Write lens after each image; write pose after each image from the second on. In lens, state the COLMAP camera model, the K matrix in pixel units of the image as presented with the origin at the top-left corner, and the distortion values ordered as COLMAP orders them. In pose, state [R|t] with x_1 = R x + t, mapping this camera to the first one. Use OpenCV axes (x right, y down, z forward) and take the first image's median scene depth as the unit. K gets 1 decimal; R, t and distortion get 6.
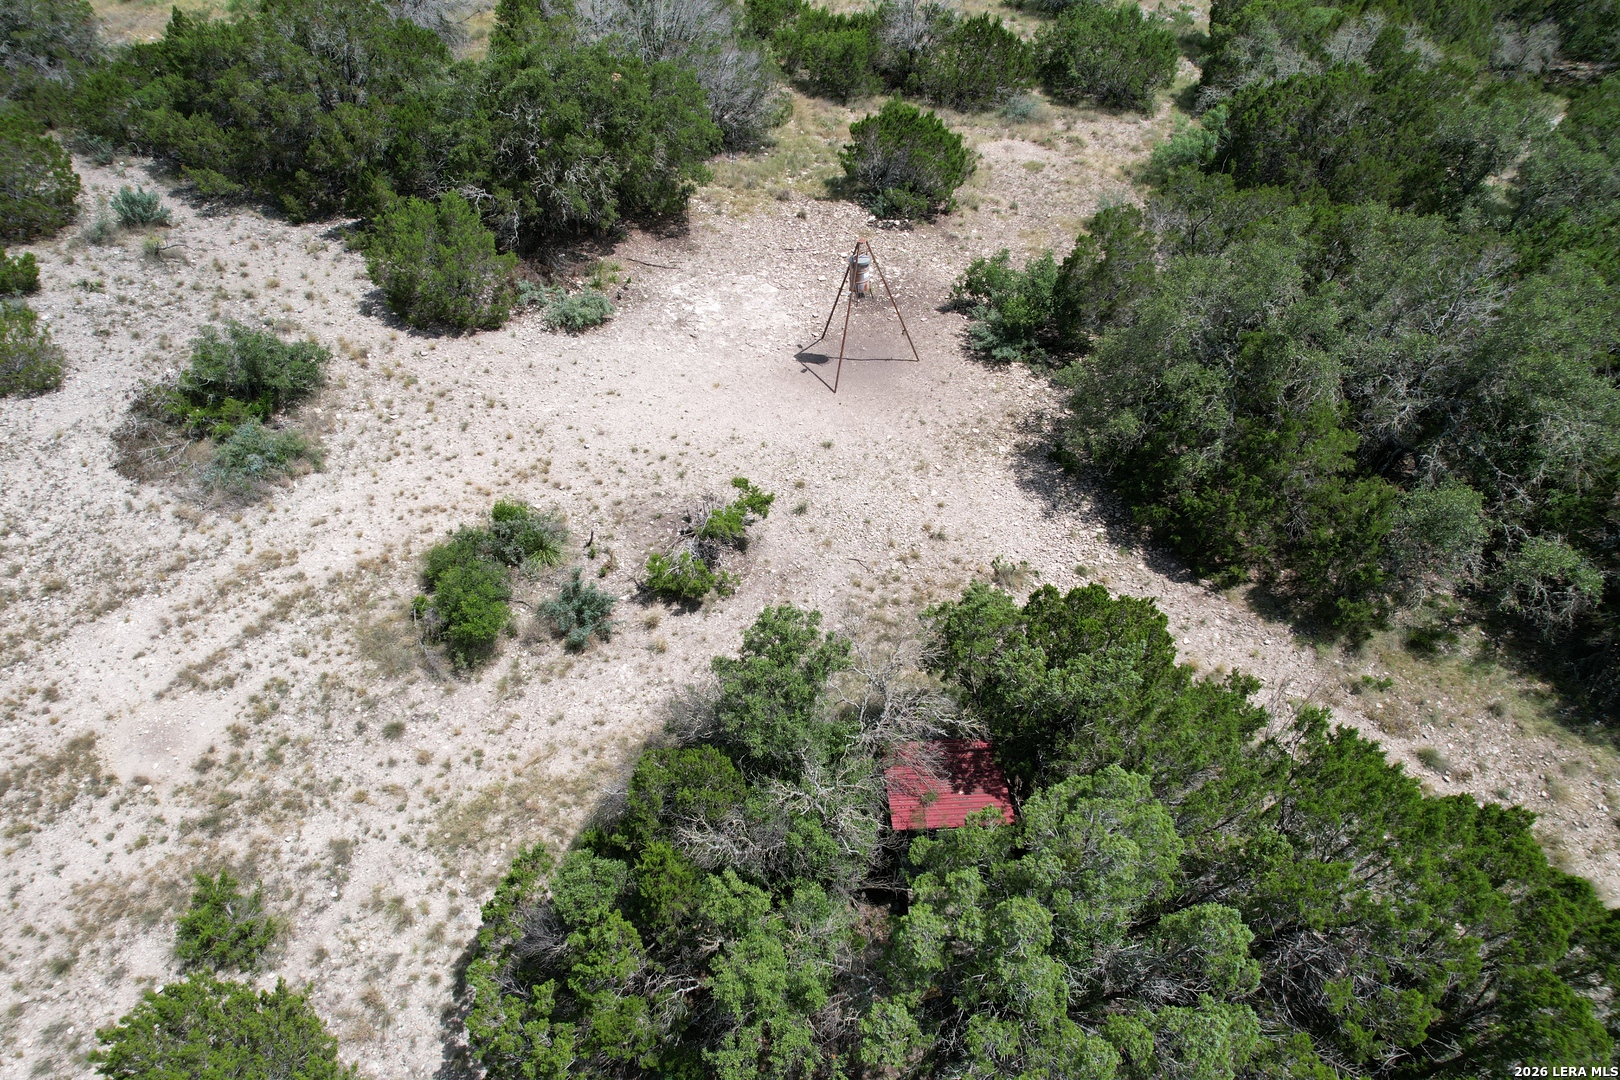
lens RADIAL K [[1038.0, 0, 810.0], [0, 1038.0, 540.0], [0, 0, 1]] dist [-0.072020, 0.069835]
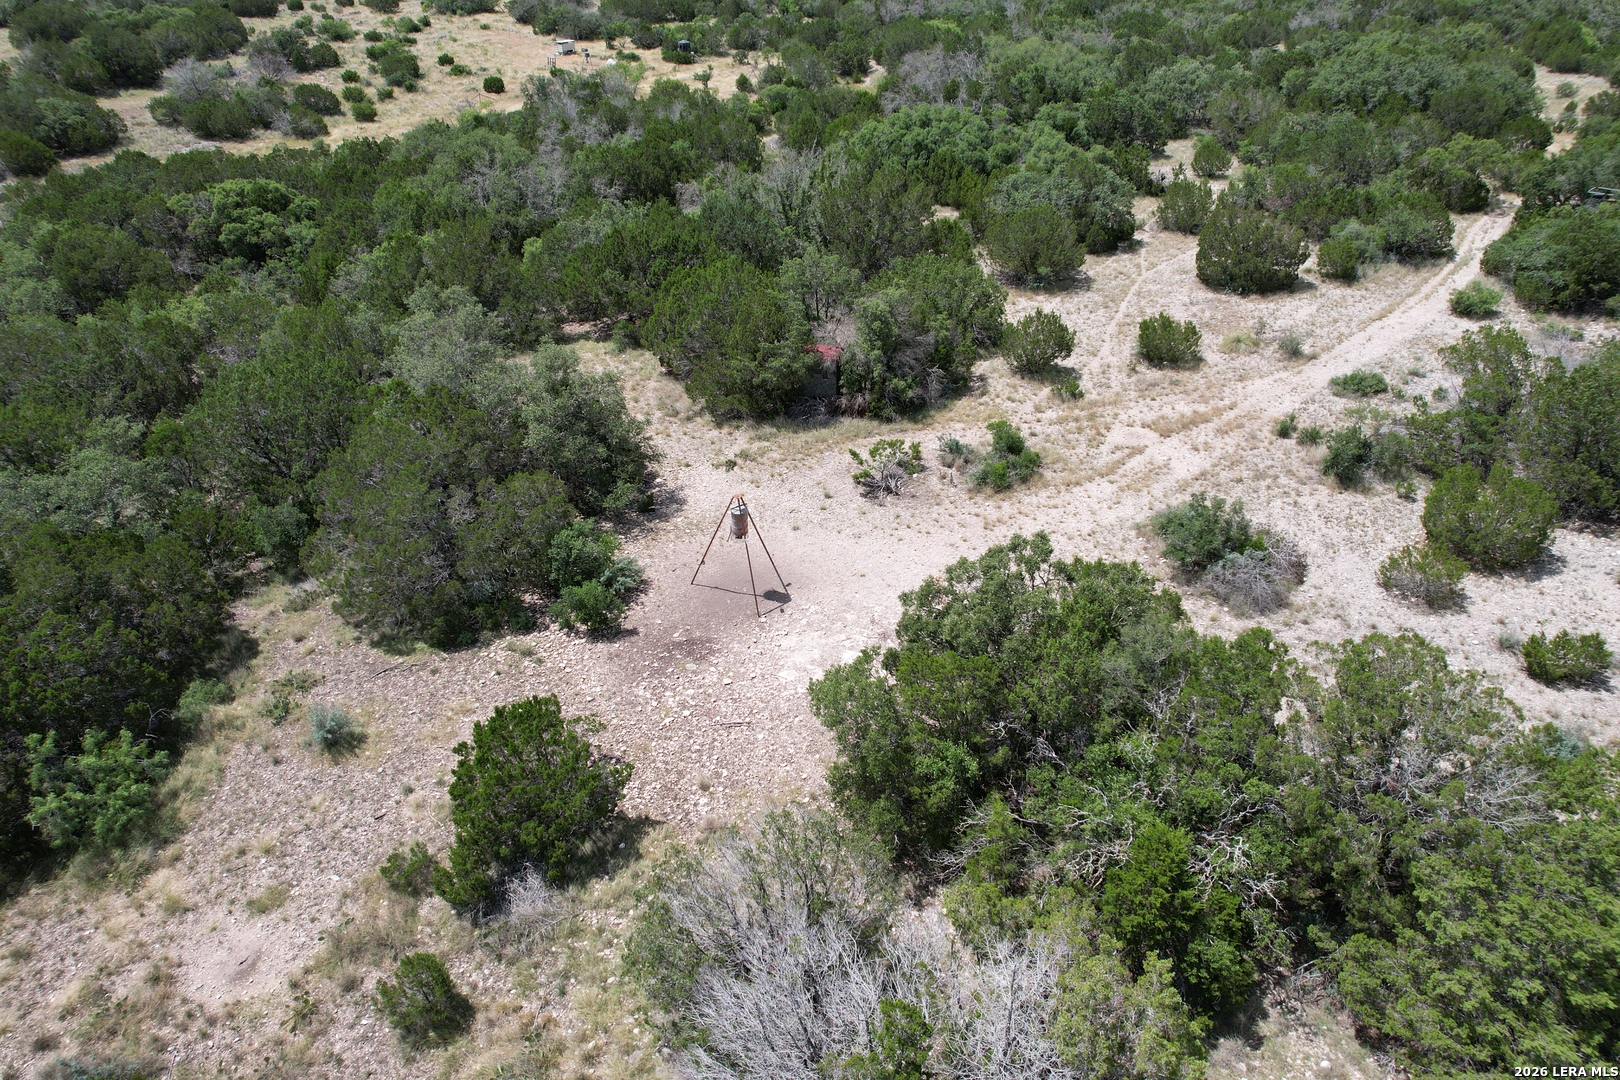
lens RADIAL K [[1038.0, 0, 810.0], [0, 1038.0, 540.0], [0, 0, 1]] dist [-0.072020, 0.069835]
pose [[-0.975655, -0.118203, 0.184728, -0.334028], [0.145506, 0.281331, 0.948515, -1.785775], [-0.164087, 0.952303, -0.257283, 1.693029]]
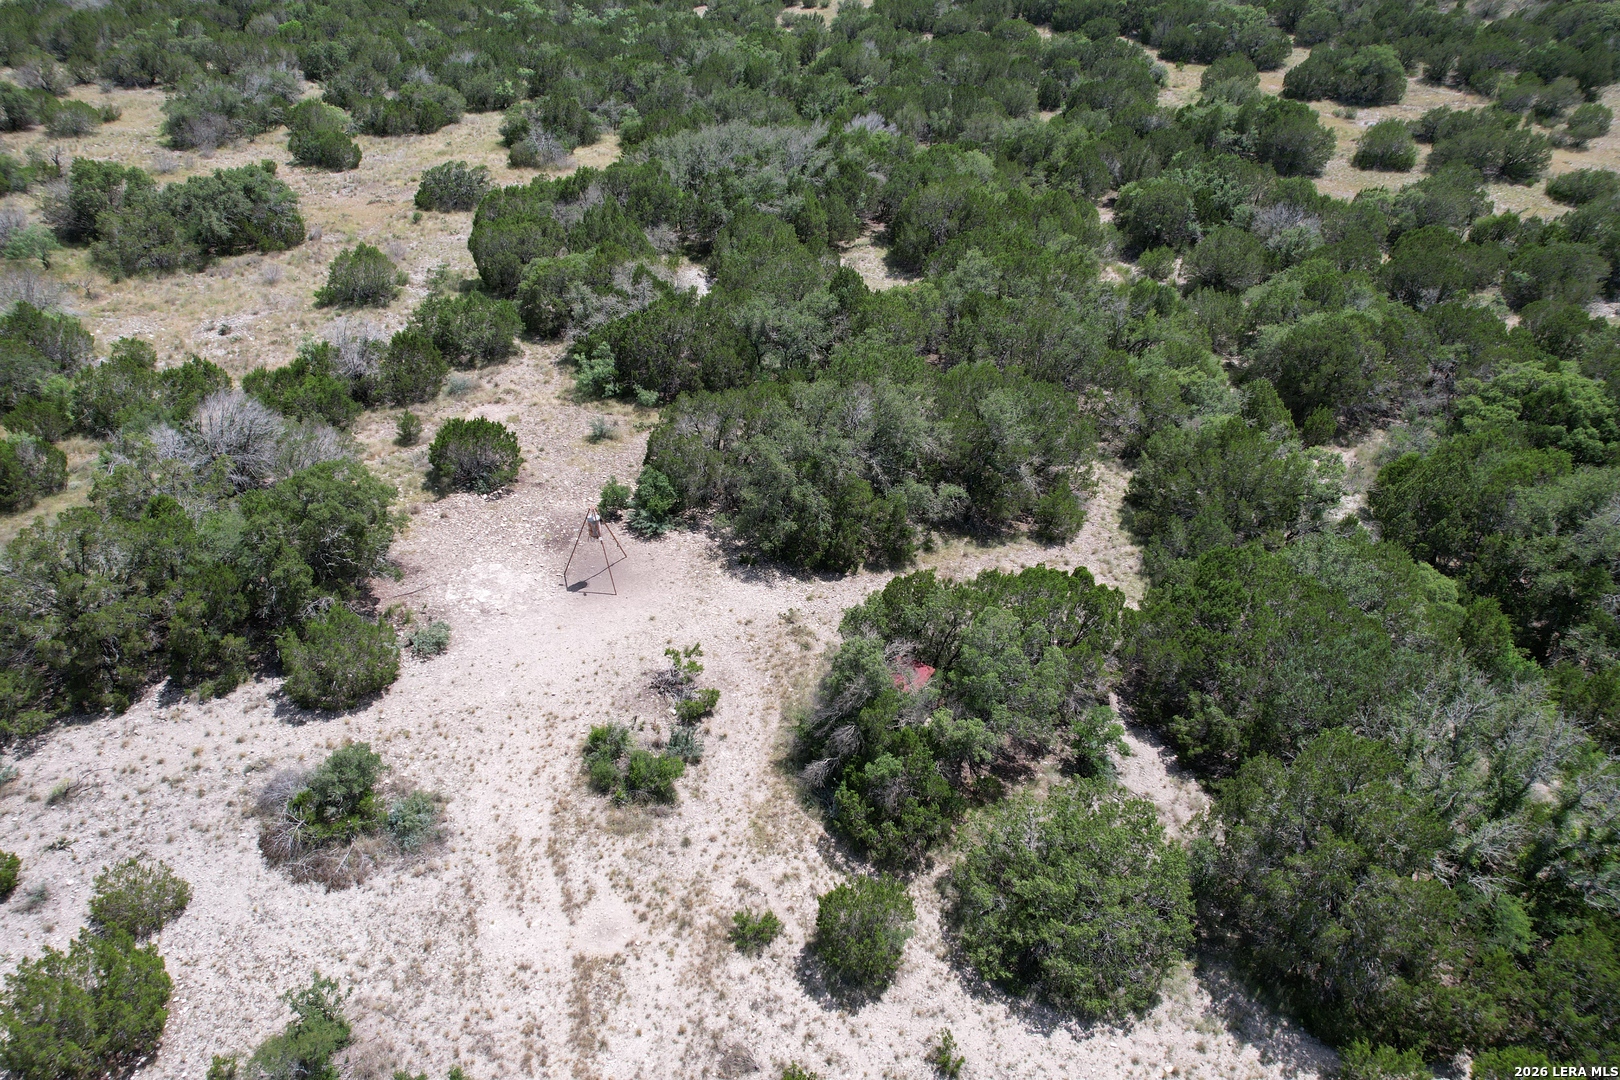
lens RADIAL K [[1038.0, 0, 810.0], [0, 1038.0, 540.0], [0, 0, 1]] dist [-0.072020, 0.069835]
pose [[0.588663, -0.452065, 0.670159, -1.119704], [0.514935, 0.848757, 0.120226, -0.333156], [-0.623152, 0.274316, 0.732415, -0.548579]]
